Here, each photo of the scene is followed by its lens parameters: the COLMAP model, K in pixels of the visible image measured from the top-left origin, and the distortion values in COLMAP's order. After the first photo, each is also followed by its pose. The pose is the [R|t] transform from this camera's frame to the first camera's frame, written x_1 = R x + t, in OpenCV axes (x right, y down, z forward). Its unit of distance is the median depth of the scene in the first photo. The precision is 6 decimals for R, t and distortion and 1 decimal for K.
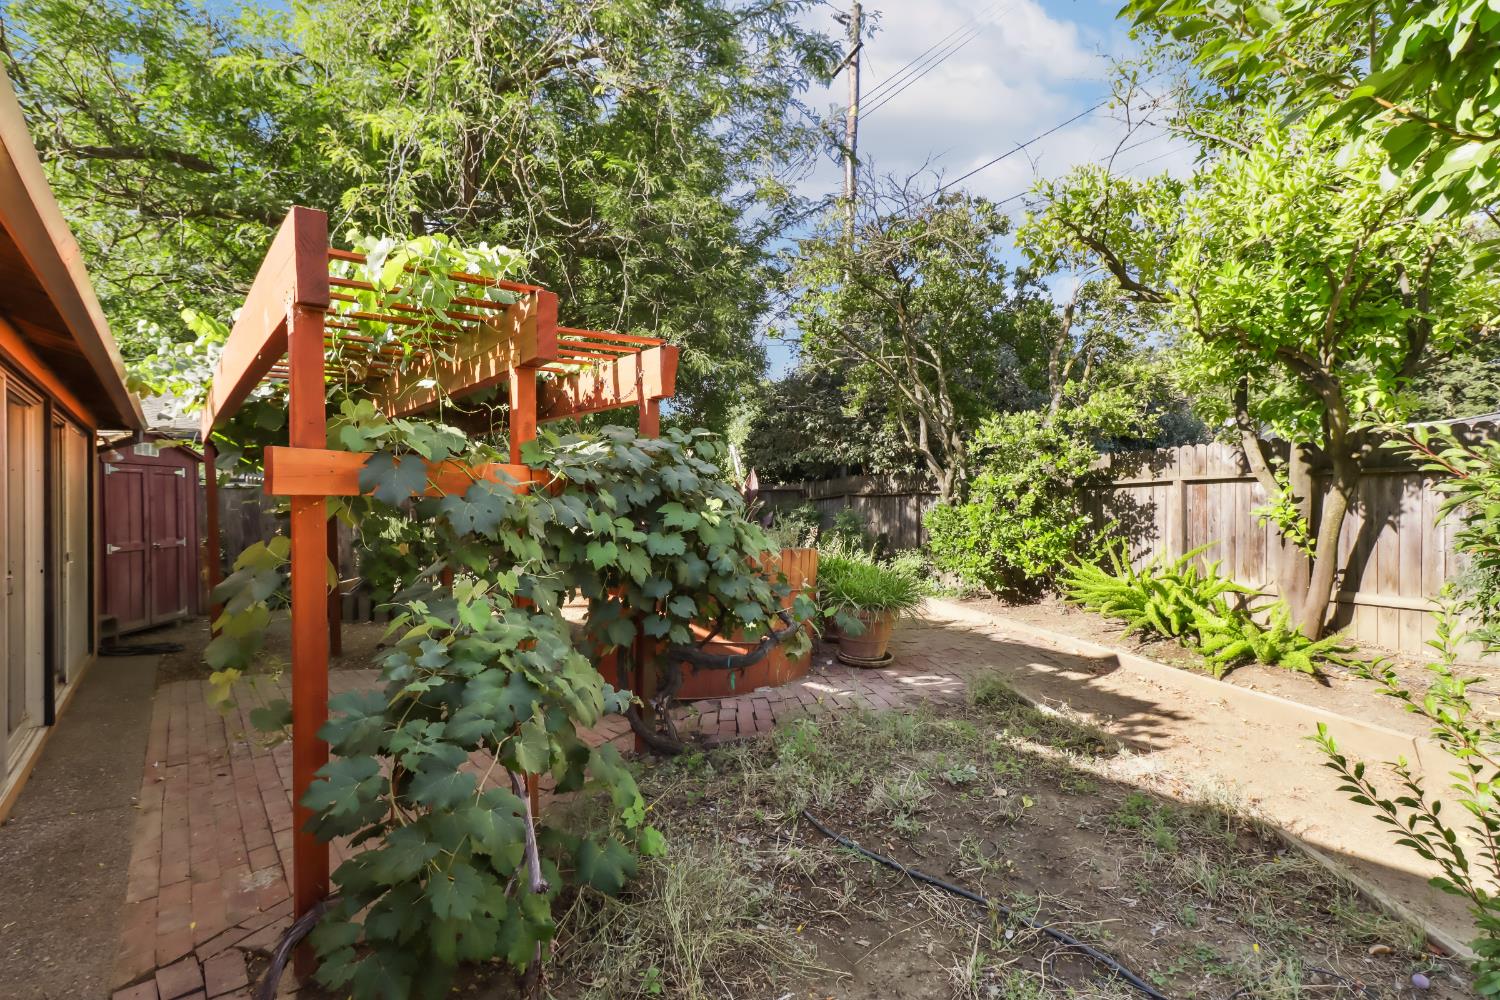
lens RADIAL K [[706.4, 0, 754.2], [0, 706.4, 502.2], [0, 0, 1]] dist [0.000006, 0.000485]
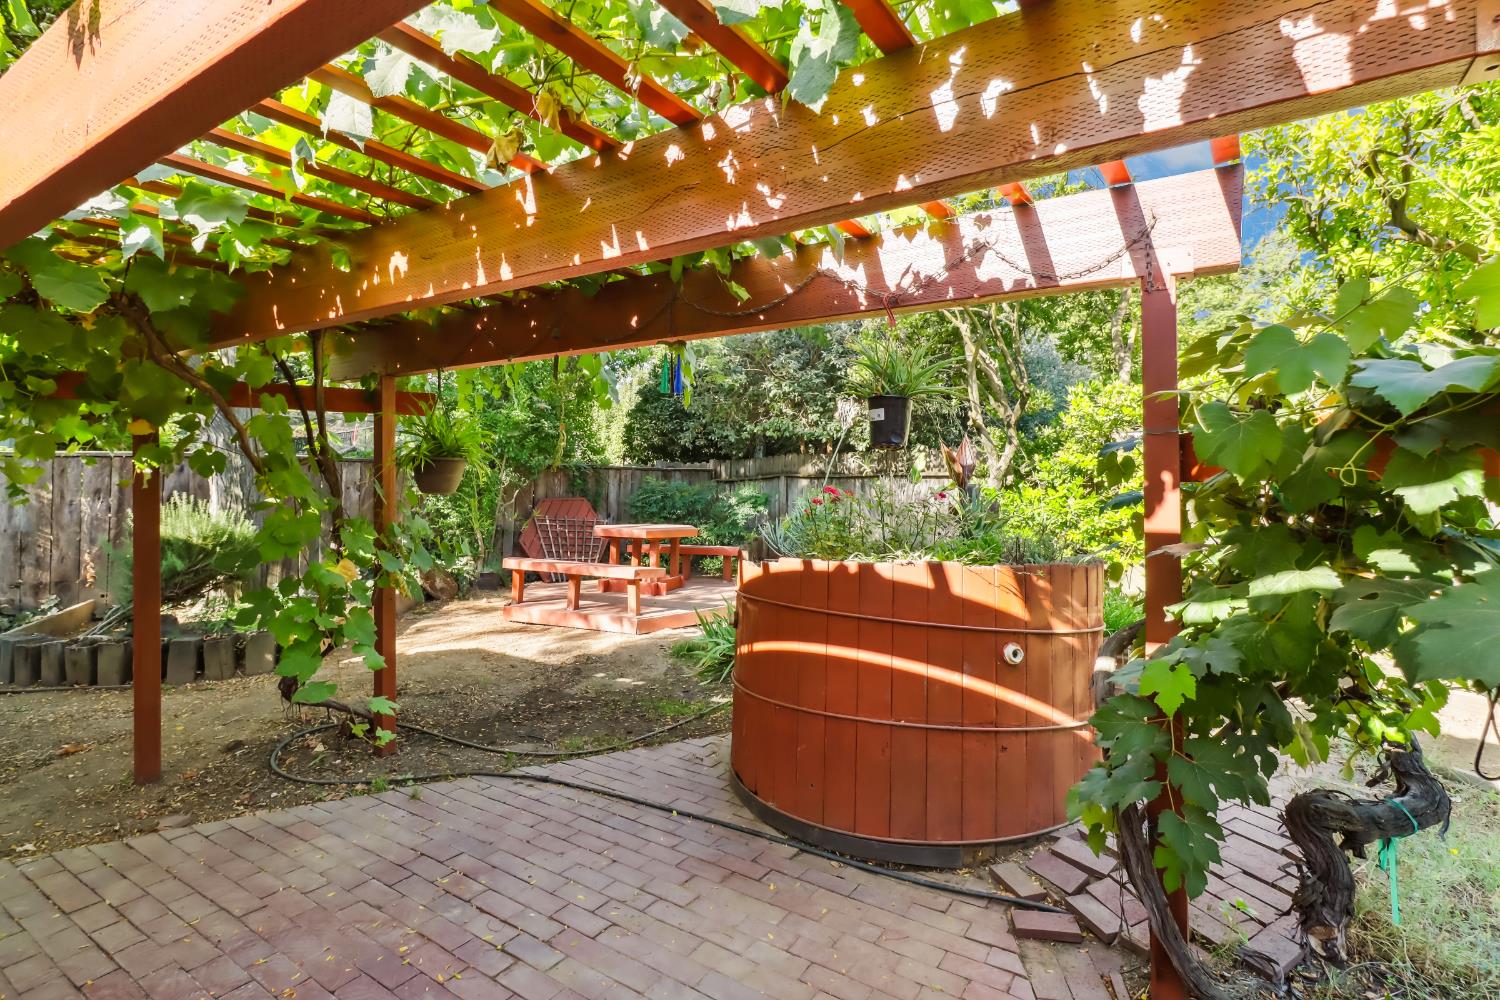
lens RADIAL K [[695.8, 0, 750.4], [0, 695.8, 478.1], [0, 0, 1]] dist [0.000198, 0.000262]
pose [[0.953979, 0.012579, 0.299609, -0.610649], [-0.010659, 0.999911, -0.008041, 0.002808], [-0.299684, 0.004478, 0.954028, 0.668102]]
